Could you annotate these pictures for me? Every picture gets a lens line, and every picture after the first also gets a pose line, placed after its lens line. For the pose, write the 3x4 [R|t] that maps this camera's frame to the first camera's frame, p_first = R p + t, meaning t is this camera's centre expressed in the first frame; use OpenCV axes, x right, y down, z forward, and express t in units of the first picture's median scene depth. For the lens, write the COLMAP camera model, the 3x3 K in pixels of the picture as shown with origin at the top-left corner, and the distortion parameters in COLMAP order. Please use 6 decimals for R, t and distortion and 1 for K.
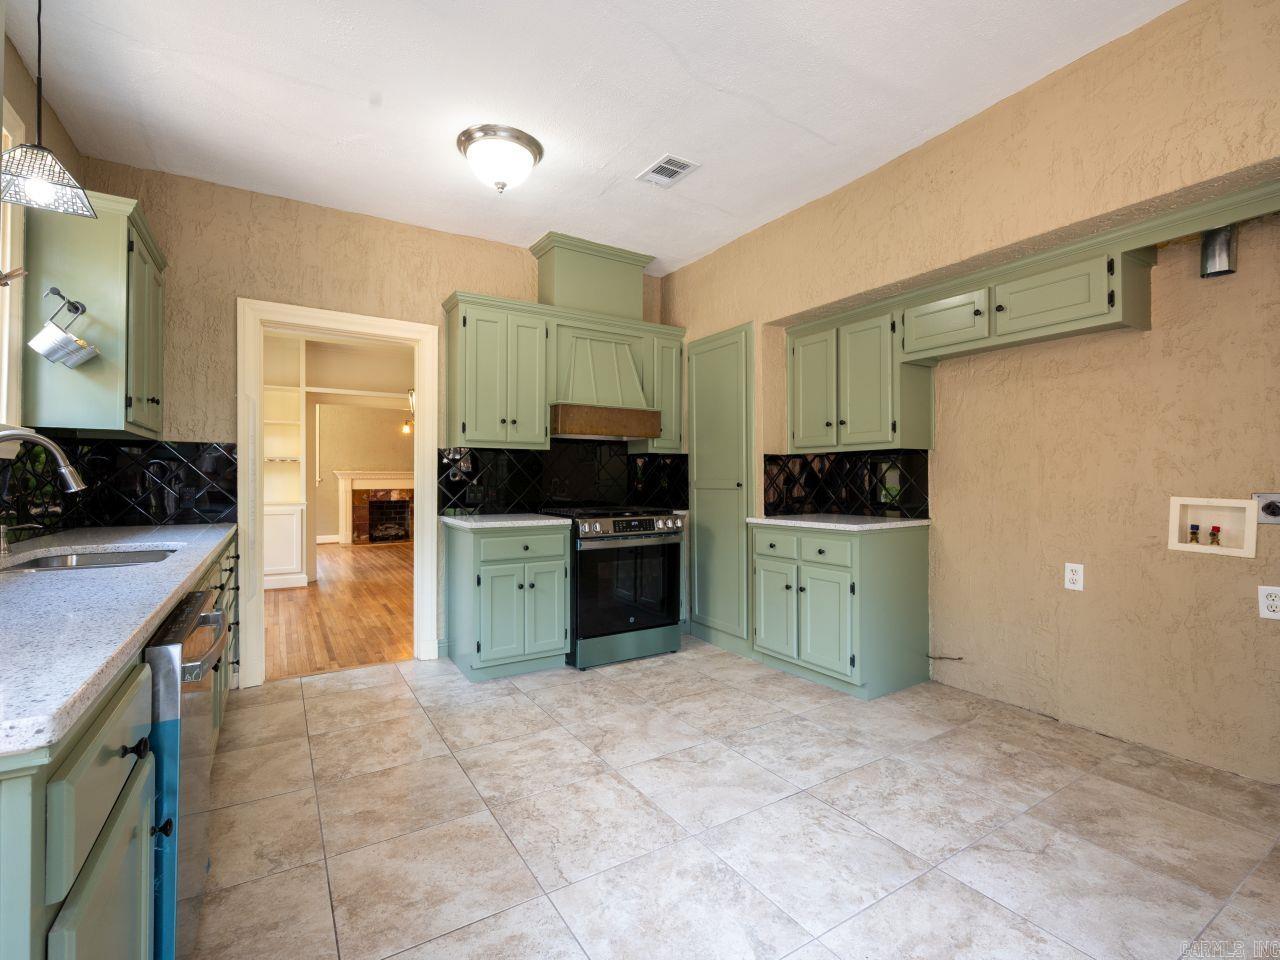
lens RADIAL K [[579.1, 0, 648.6], [0, 579.1, 485.3], [0, 0, 1]] dist [-0.001071, -0.000755]
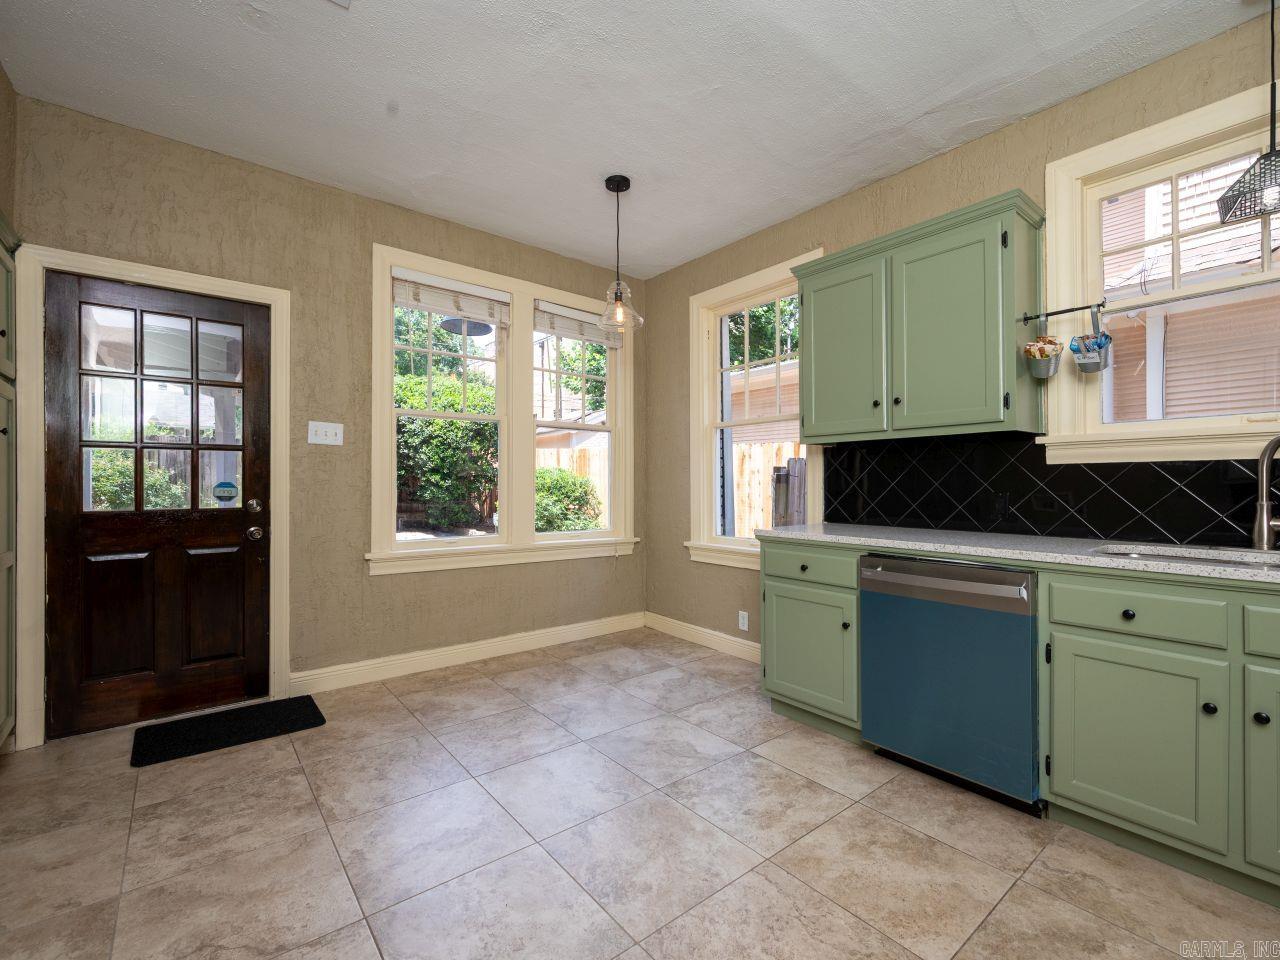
lens RADIAL K [[579.1, 0, 633.7], [0, 579.1, 482.5], [0, 0, 1]] dist [-0.001071, -0.000755]
pose [[-0.995053, 0.001929, -0.099331, 0.118567], [0.001416, 0.999985, 0.005237, -0.009909], [0.099340, 0.005070, -0.995041, 1.336288]]
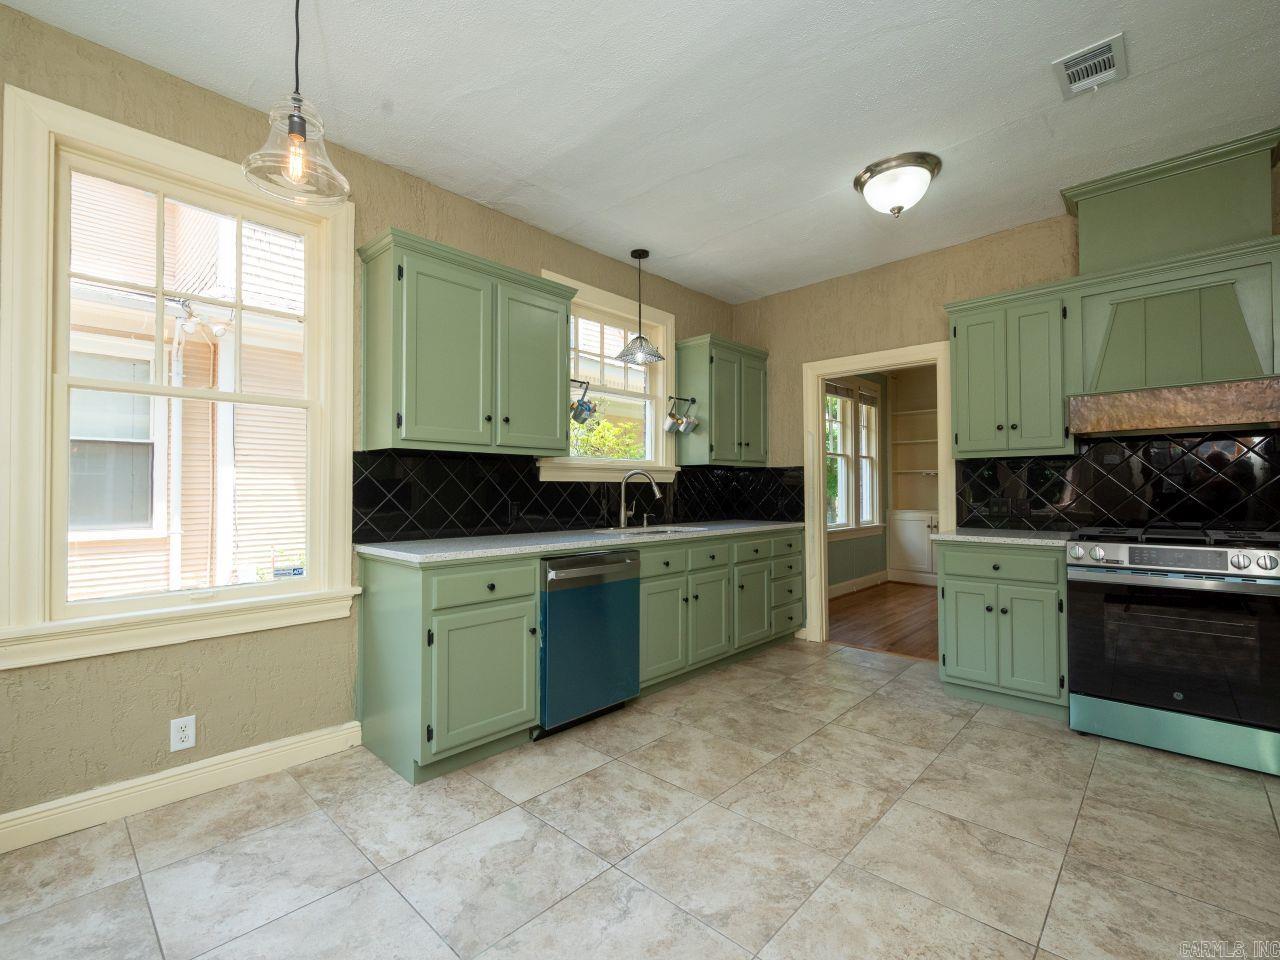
lens RADIAL K [[579.1, 0, 643.5], [0, 579.1, 487.3], [0, 0, 1]] dist [-0.001071, -0.000755]
pose [[0.257741, -0.007196, -0.966187, 0.705162], [-0.003114, 0.999961, -0.008279, -0.008404], [0.966209, 0.005143, 0.257708, 0.322493]]
